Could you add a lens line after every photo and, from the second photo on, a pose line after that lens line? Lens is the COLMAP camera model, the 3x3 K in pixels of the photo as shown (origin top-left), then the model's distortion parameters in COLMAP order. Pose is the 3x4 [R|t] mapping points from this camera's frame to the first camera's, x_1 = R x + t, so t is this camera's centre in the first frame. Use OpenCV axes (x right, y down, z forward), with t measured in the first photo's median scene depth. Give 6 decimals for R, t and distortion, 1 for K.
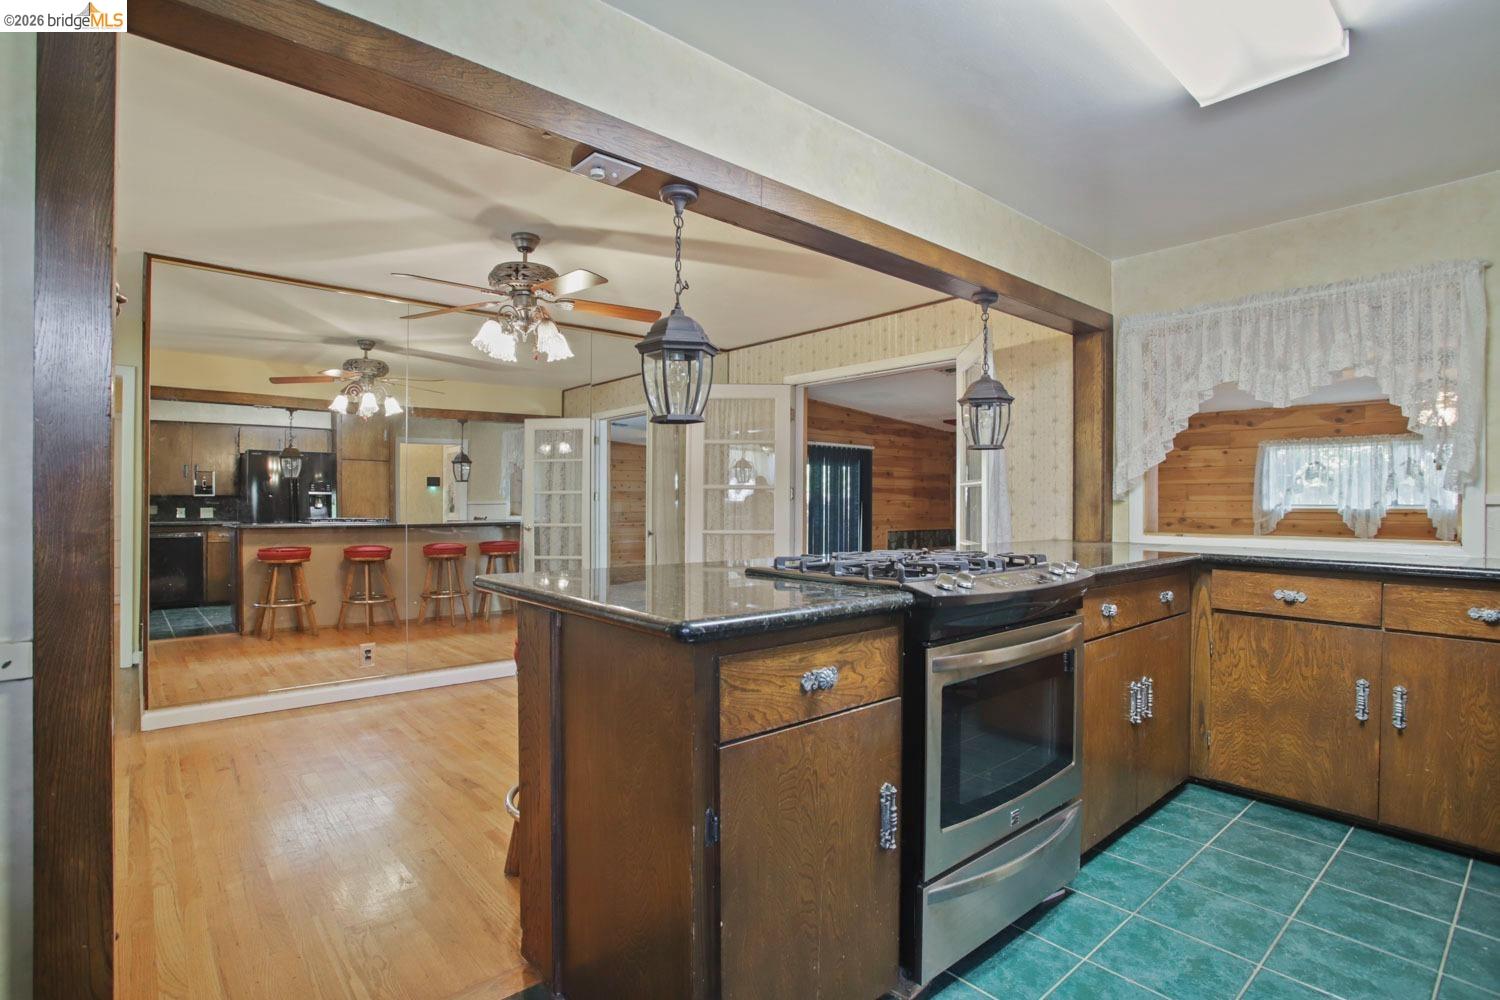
lens RADIAL K [[730.7, 0, 747.5], [0, 730.7, 499.3], [0, 0, 1]] dist [-0.043159, 0.003171]
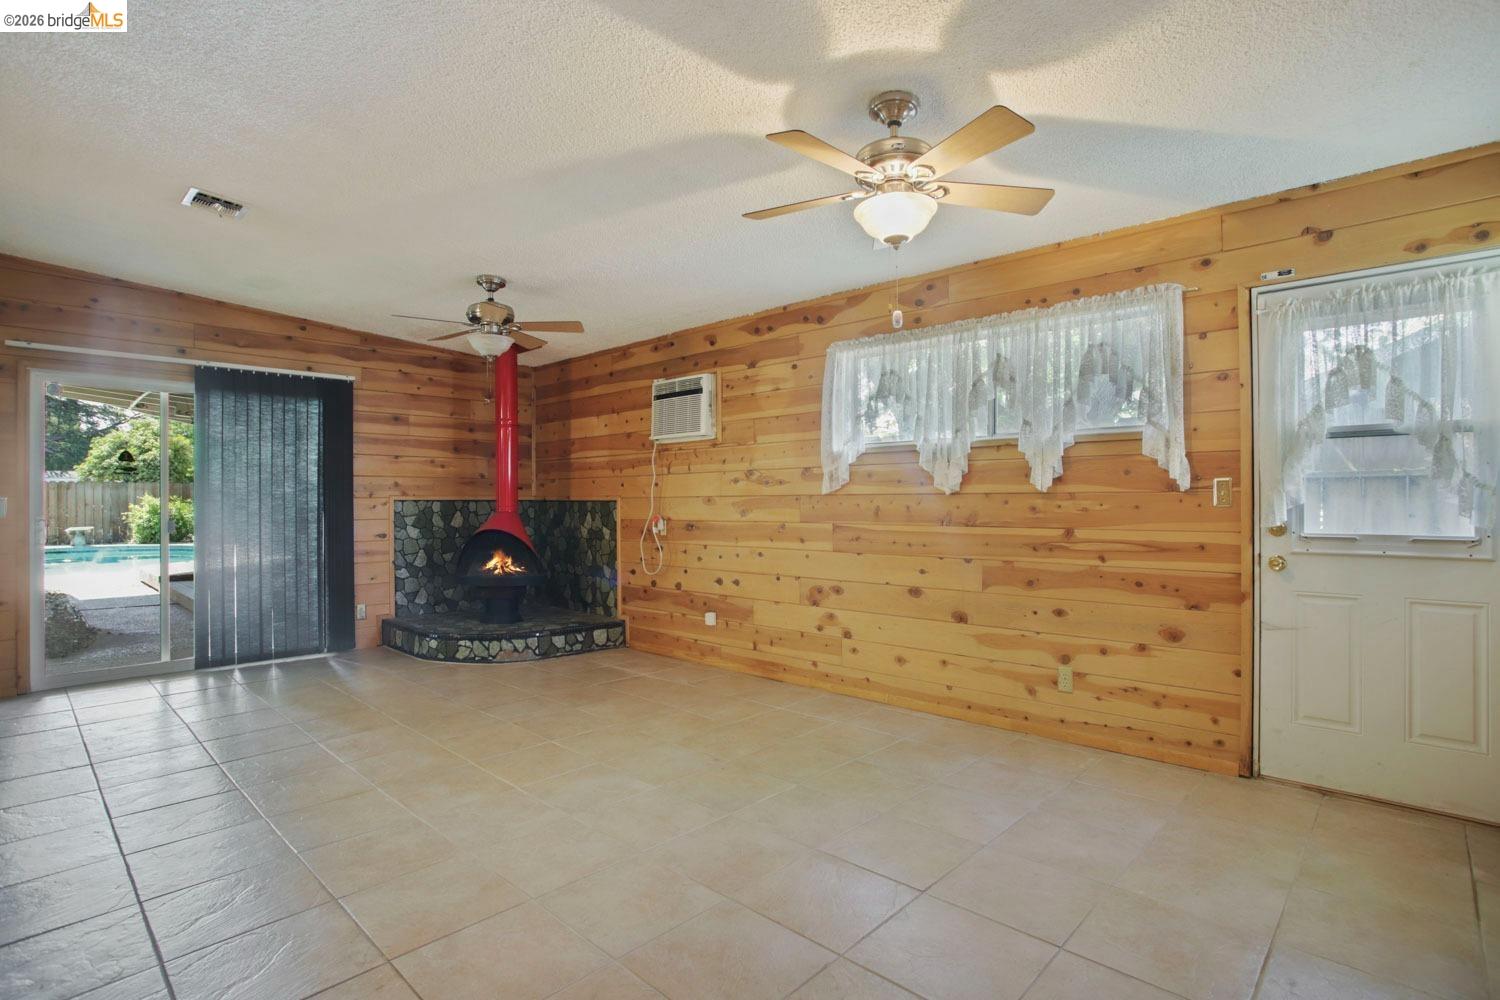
lens RADIAL K [[730.7, 0, 754.2], [0, 730.7, 499.6], [0, 0, 1]] dist [-0.043159, 0.003171]
pose [[0.995810, -0.010913, 0.090798, 0.548504], [0.010503, 0.999932, 0.005001, 0.049879], [-0.090847, -0.004026, 0.995857, 0.326375]]
